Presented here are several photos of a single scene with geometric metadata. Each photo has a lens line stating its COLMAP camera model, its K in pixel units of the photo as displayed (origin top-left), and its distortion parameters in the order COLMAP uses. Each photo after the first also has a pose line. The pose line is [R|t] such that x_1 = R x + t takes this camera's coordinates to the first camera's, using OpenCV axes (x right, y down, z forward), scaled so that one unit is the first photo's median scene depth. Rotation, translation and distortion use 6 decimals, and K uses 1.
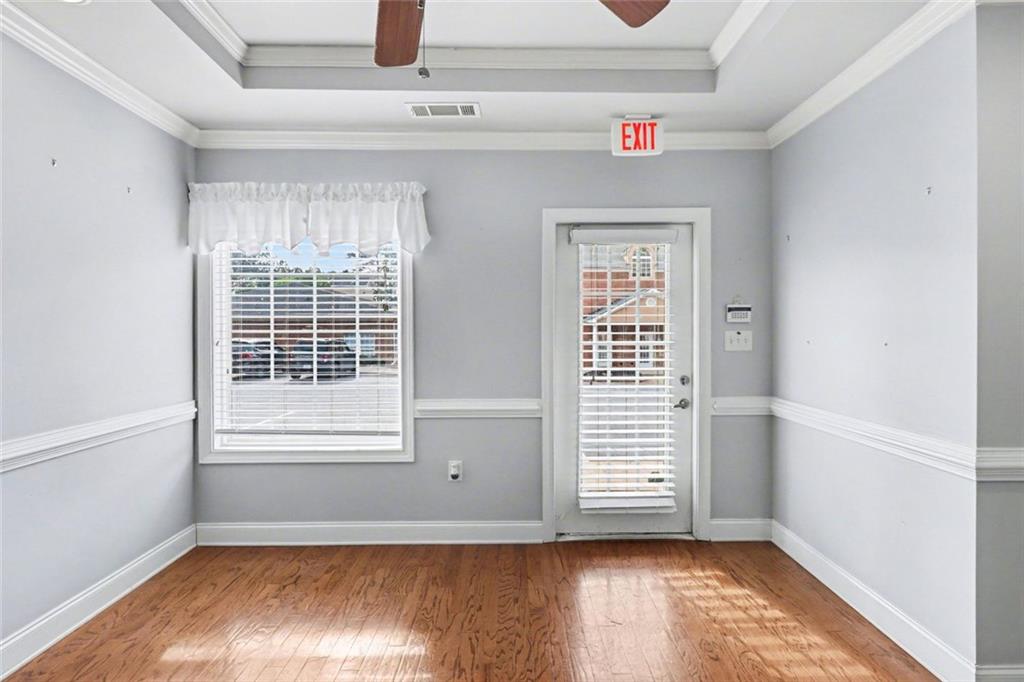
lens RADIAL K [[505.2, 0, 504.8], [0, 505.2, 324.8], [0, 0, 1]] dist [-0.000846, -0.001280]
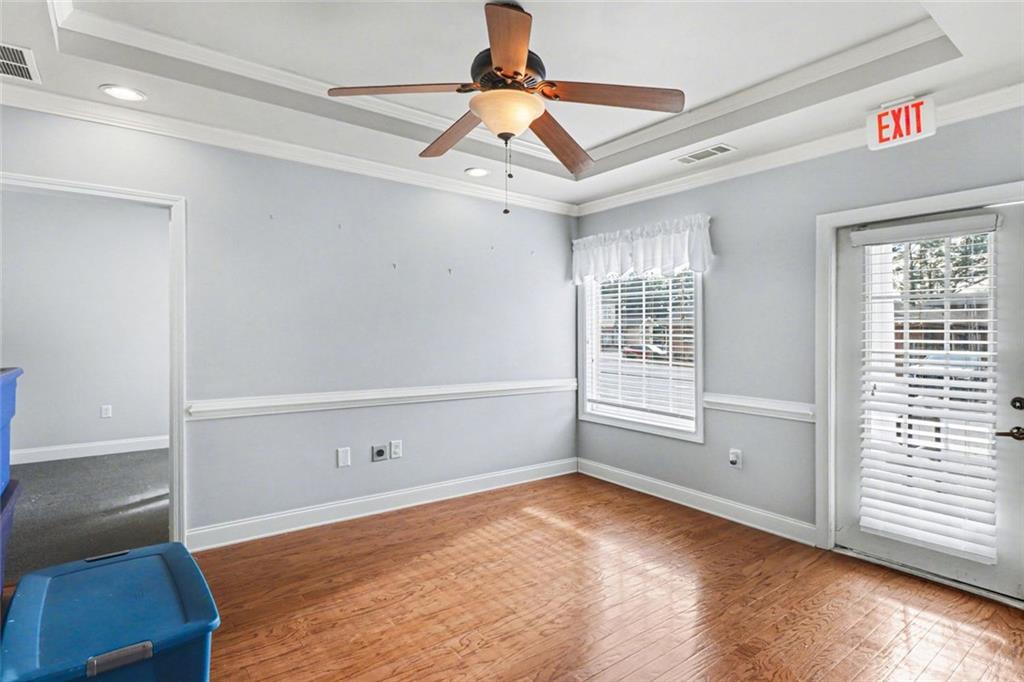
lens RADIAL K [[504.0, 0, 511.0], [0, 504.0, 333.5], [0, 0, 1]] dist [-0.022804, 0.004141]
pose [[0.586109, 0.008472, -0.810188, 0.530186], [-0.003251, 0.999962, 0.008105, -0.000607], [0.810226, -0.002117, 0.586114, -0.078092]]
